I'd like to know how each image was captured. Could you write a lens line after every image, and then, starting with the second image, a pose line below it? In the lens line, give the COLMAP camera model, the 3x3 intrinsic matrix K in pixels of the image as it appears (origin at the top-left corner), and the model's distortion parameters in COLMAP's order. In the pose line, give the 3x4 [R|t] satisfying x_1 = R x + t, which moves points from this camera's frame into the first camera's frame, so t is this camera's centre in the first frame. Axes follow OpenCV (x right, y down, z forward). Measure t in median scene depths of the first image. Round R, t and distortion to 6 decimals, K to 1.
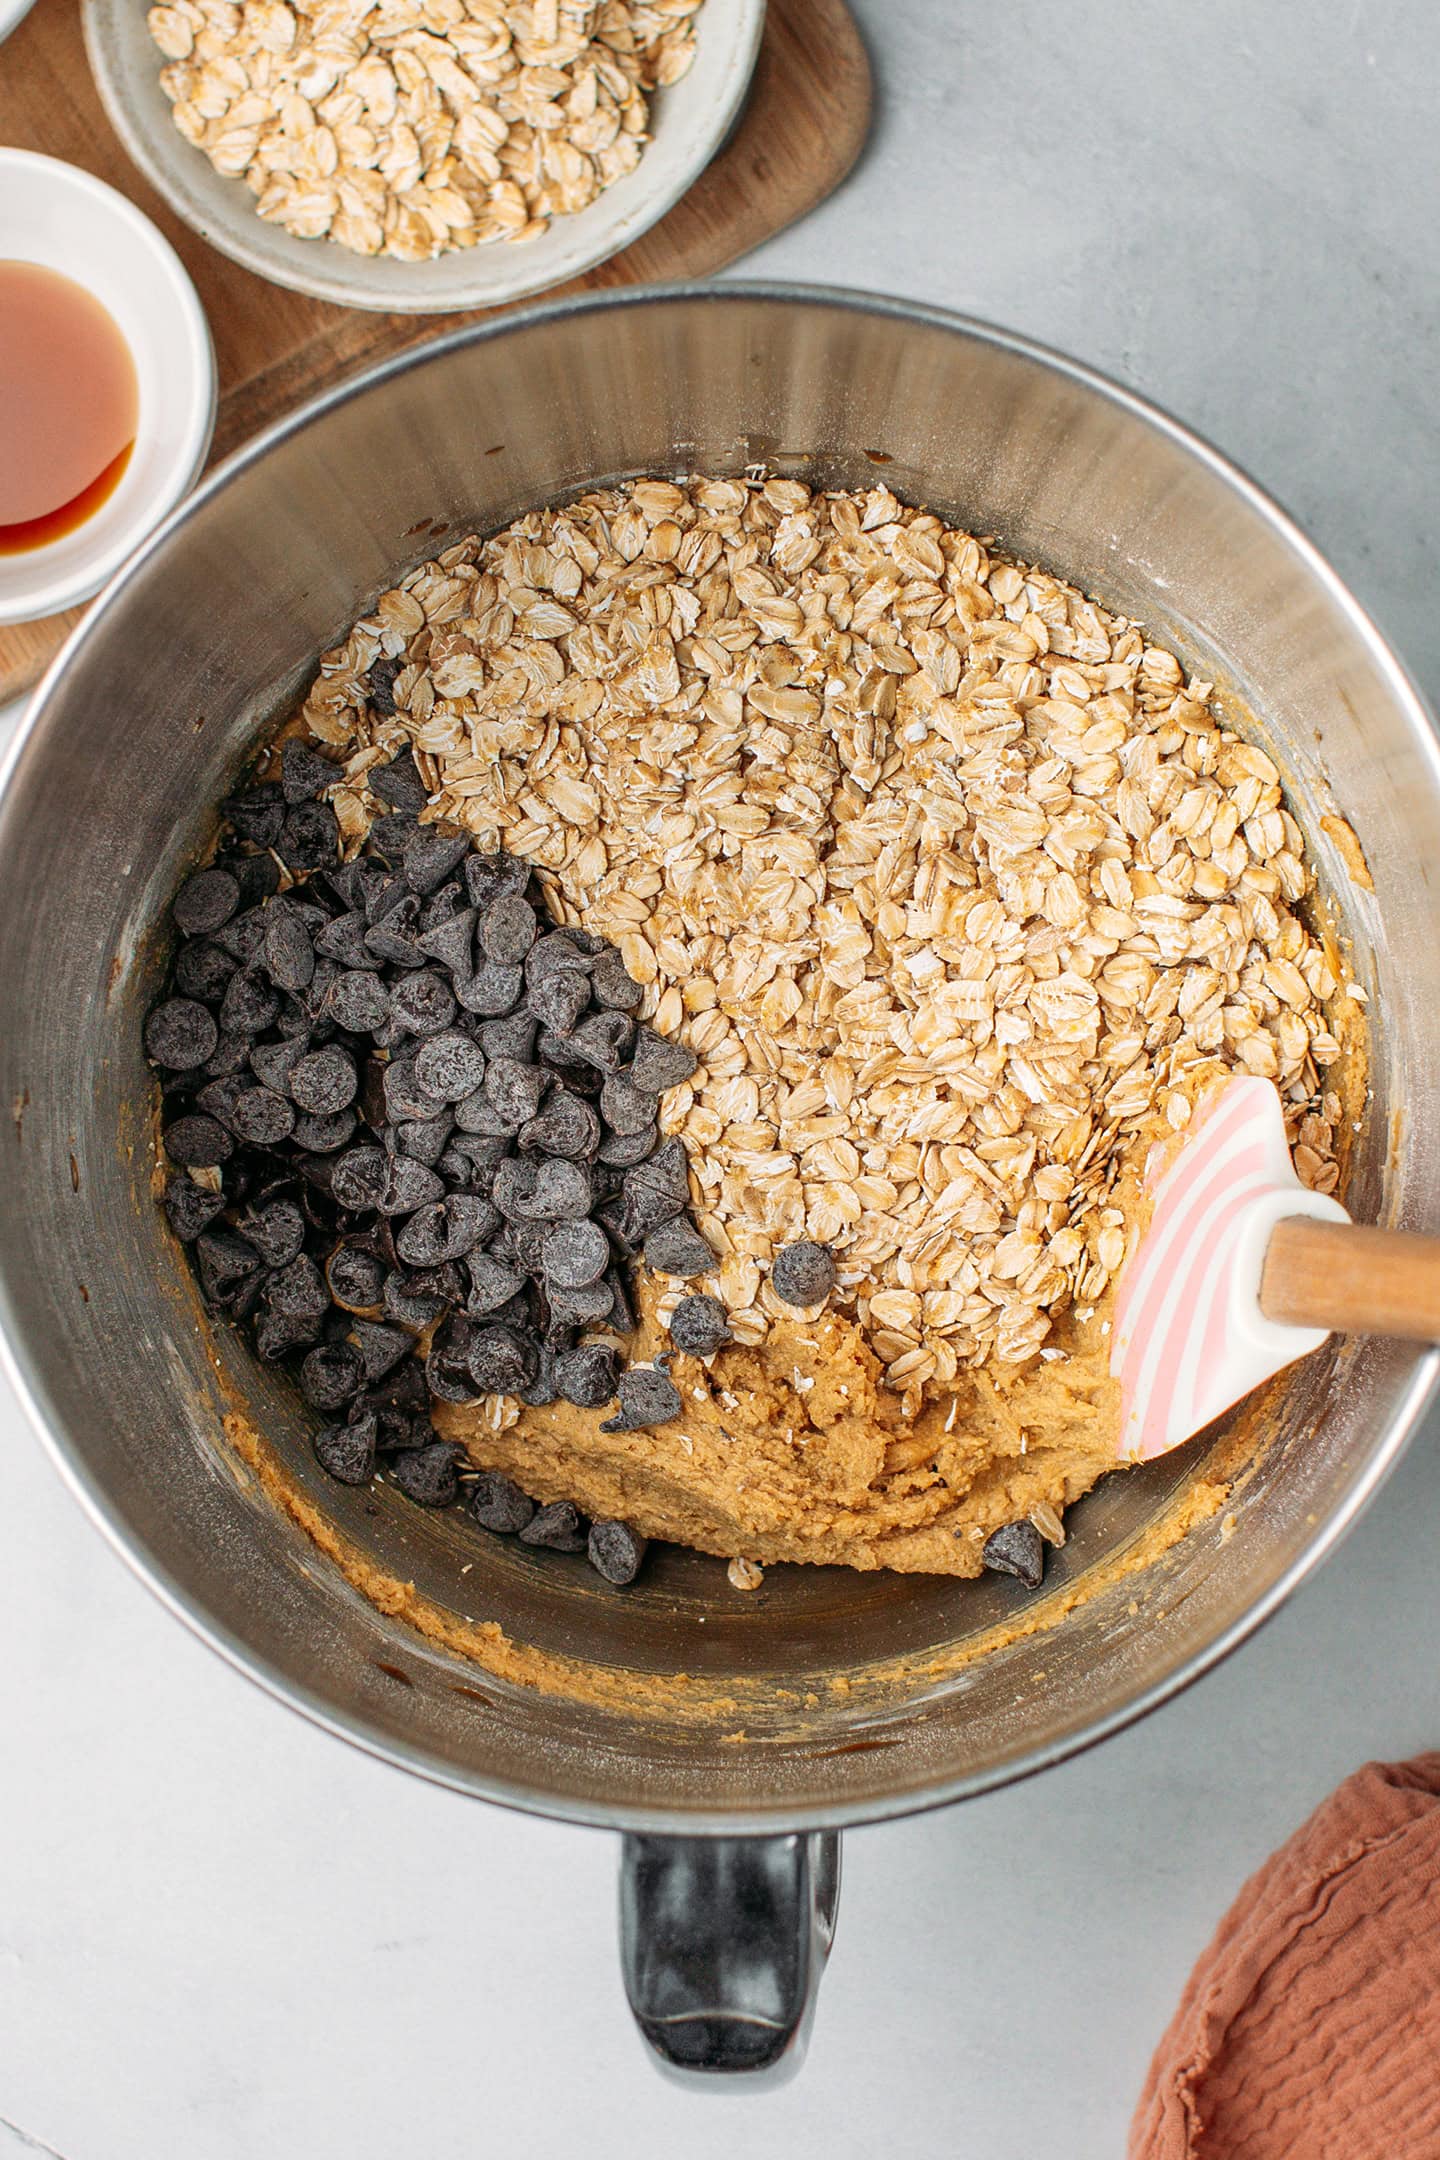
lens RADIAL K [[12131.0, 0, 722.3], [0, 12131.0, 1081.1], [0, 0, 1]] dist [0.755104, 0.000000]
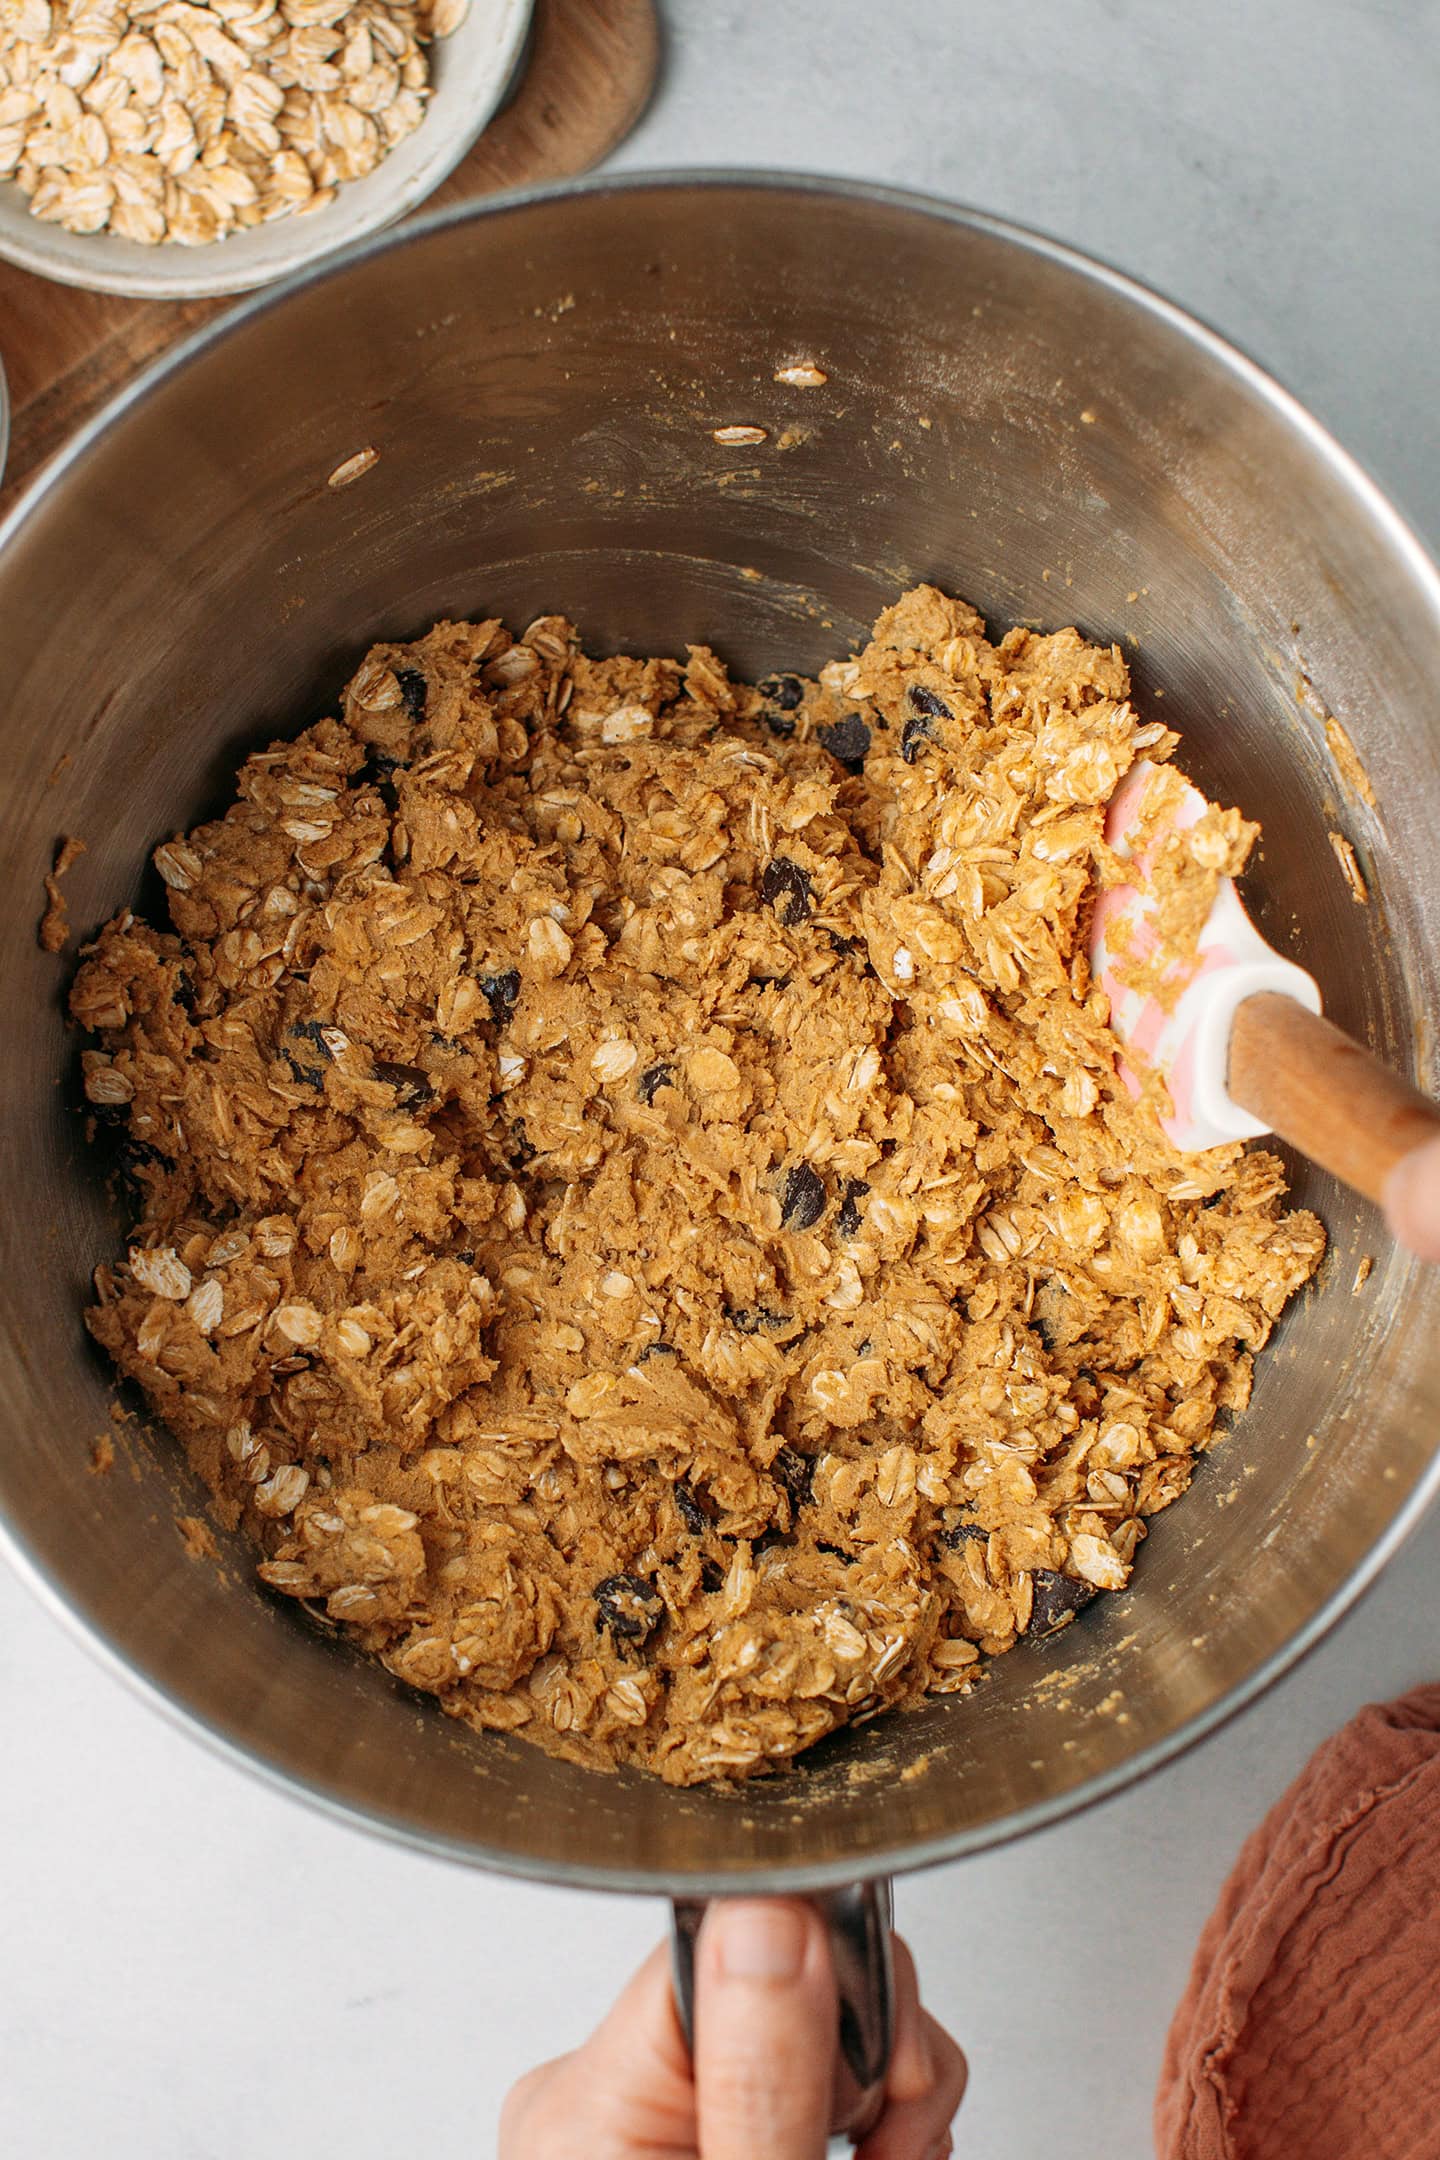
lens RADIAL K [[7706.3, 0, 647.3], [0, 7706.3, 1025.7], [0, 0, 1]] dist [0.111601, 0.000000]
pose [[0.994176, -0.106213, 0.018253, -0.008021], [0.106529, 0.994158, -0.017336, 0.007667], [-0.016305, 0.019179, 0.999683, 0.396881]]
